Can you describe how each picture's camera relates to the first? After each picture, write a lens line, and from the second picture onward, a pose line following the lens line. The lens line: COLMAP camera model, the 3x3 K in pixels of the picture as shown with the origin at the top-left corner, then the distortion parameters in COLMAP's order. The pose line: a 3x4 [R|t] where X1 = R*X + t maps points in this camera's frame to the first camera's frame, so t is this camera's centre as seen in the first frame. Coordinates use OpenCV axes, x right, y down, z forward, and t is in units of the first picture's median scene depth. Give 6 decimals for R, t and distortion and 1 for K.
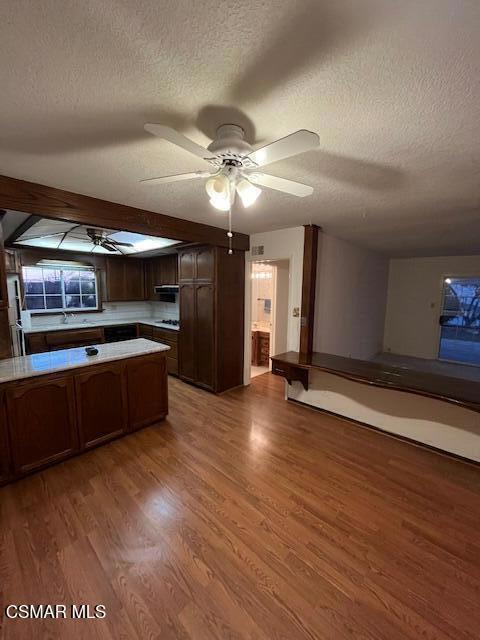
lens RADIAL K [[258.4, 0, 240.0], [0, 258.4, 320.0], [0, 0, 1]] dist [0.000729, -0.000029]
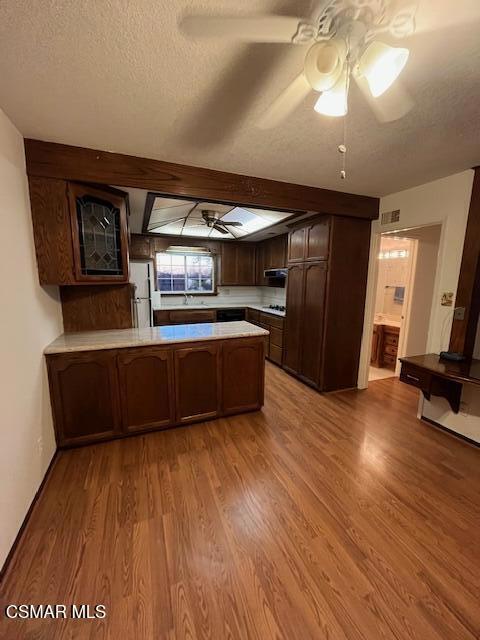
lens RADIAL K [[258.4, 0, 240.0], [0, 258.4, 320.0], [0, 0, 1]] dist [0.000729, -0.000029]
pose [[0.903970, 0.068502, -0.422074, 0.009449], [-0.053992, 0.997470, 0.046250, 0.021927], [0.424174, -0.019020, 0.905381, 0.121161]]
